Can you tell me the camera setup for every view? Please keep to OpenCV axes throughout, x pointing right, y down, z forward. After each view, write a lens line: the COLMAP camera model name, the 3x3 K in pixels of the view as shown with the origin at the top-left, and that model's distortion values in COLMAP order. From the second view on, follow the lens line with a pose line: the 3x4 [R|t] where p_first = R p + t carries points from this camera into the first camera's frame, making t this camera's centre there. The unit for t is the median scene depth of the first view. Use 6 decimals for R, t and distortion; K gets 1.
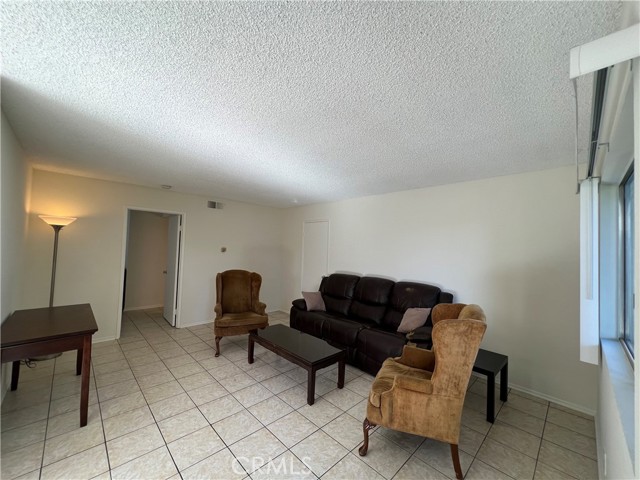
lens RADIAL K [[253.1, 0, 320.1], [0, 253.1, 242.7], [0, 0, 1]] dist [-0.006351, 0.001023]
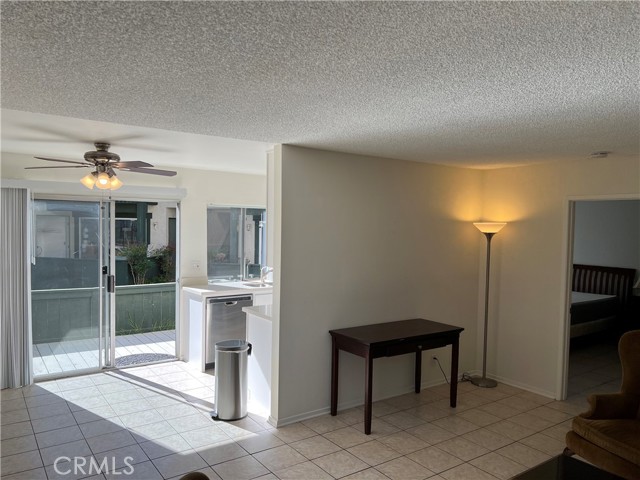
lens RADIAL K [[483.0, 0, 318.7], [0, 483.0, 242.0], [0, 0, 1]] dist [0.029486, -0.005711]
pose [[-0.151676, -0.001745, -0.988429, 1.061941], [0.002696, 0.999994, -0.002179, -0.058061], [0.988427, -0.002995, -0.151670, 1.106577]]
